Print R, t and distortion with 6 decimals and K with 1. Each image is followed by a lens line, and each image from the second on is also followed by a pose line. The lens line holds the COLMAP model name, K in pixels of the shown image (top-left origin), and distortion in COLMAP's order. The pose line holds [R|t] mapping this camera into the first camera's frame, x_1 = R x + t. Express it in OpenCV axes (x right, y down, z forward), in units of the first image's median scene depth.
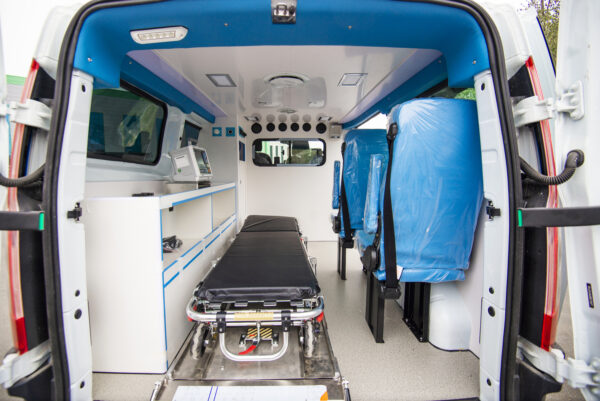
lens RADIAL K [[274.5, 0, 291.9], [0, 274.5, 189.9], [0, 0, 1]] dist [-0.002809, -0.021020]
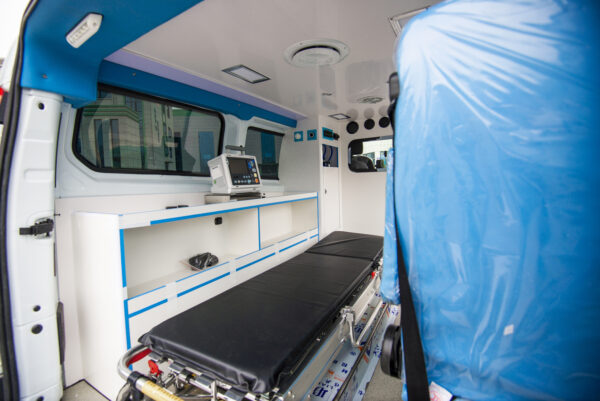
lens RADIAL K [[274.5, 0, 291.9], [0, 274.5, 189.9], [0, 0, 1]] dist [-0.002809, -0.021020]
pose [[0.851755, -0.001550, -0.523938, 0.250525], [-0.008989, 0.999805, -0.017571, -0.024770], [0.523863, 0.019676, 0.851575, 0.293824]]
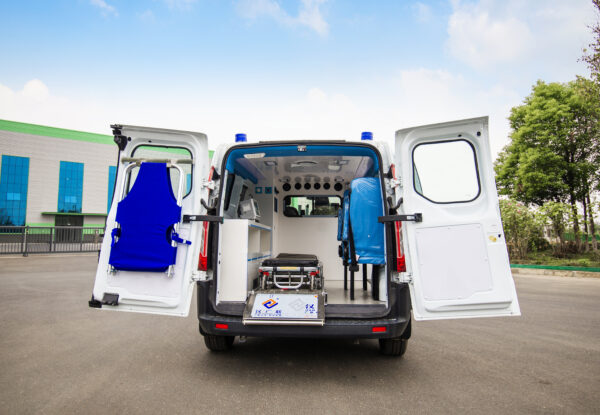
lens RADIAL K [[395.7, 0, 300.0], [0, 395.7, 207.5], [0, 0, 1]] dist [0.201320, -0.000017]
pose [[0.997071, 0.001346, -0.076472, 0.114083], [-0.013256, 0.987754, -0.155458, 0.241525], [0.075326, 0.156016, 0.984878, -1.247856]]
